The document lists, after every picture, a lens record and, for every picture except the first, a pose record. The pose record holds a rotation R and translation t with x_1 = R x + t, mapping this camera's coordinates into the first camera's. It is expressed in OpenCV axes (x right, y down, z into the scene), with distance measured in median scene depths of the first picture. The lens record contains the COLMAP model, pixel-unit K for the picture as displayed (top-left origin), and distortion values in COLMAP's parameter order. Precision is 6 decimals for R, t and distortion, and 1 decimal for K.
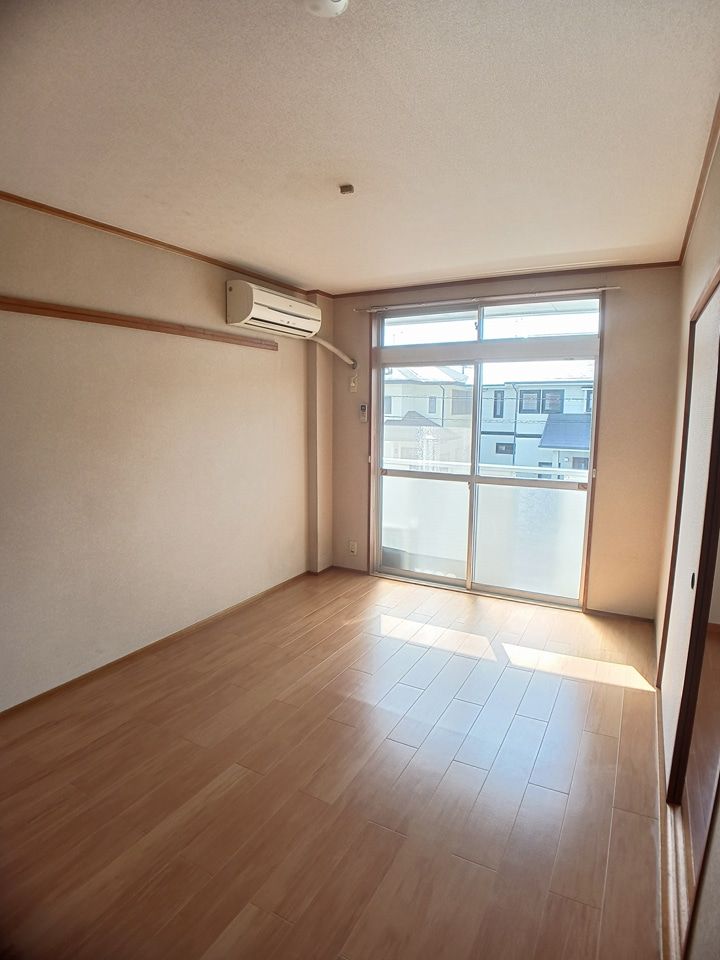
lens RADIAL K [[514.8, 0, 384.5], [0, 514.8, 476.8], [0, 0, 1]] dist [-0.041444, -0.044598]
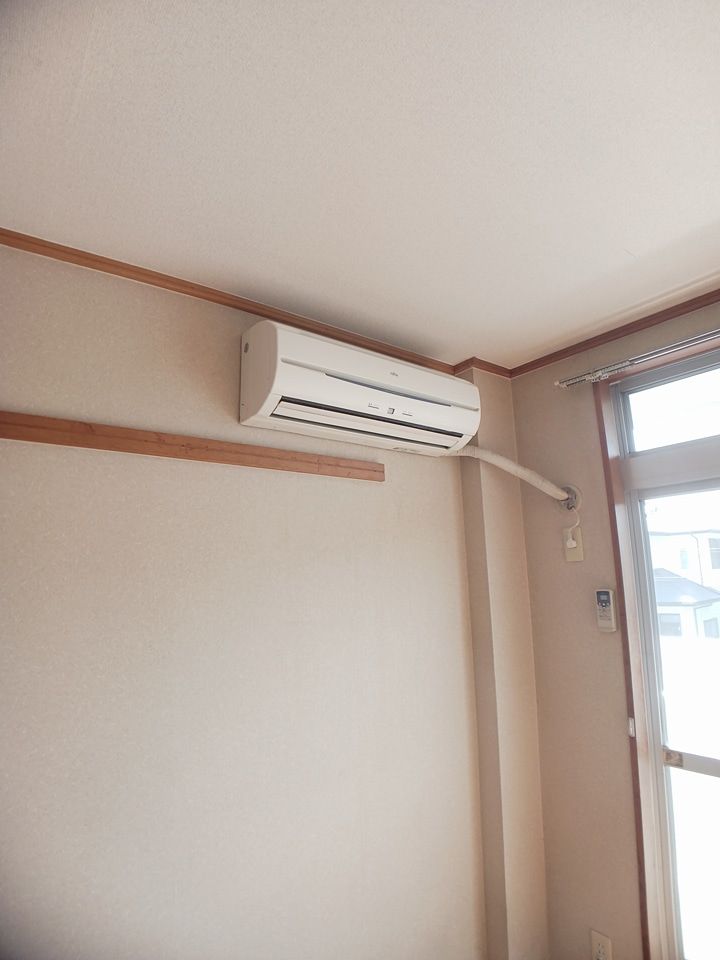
lens RADIAL K [[514.8, 0, 384.5], [0, 514.8, 476.8], [0, 0, 1]] dist [-0.041444, -0.044598]
pose [[0.895660, -0.125417, -0.426690, -0.011738], [-0.019038, 0.947723, -0.318527, -0.094227], [0.444332, 0.293415, 0.846449, 0.555620]]
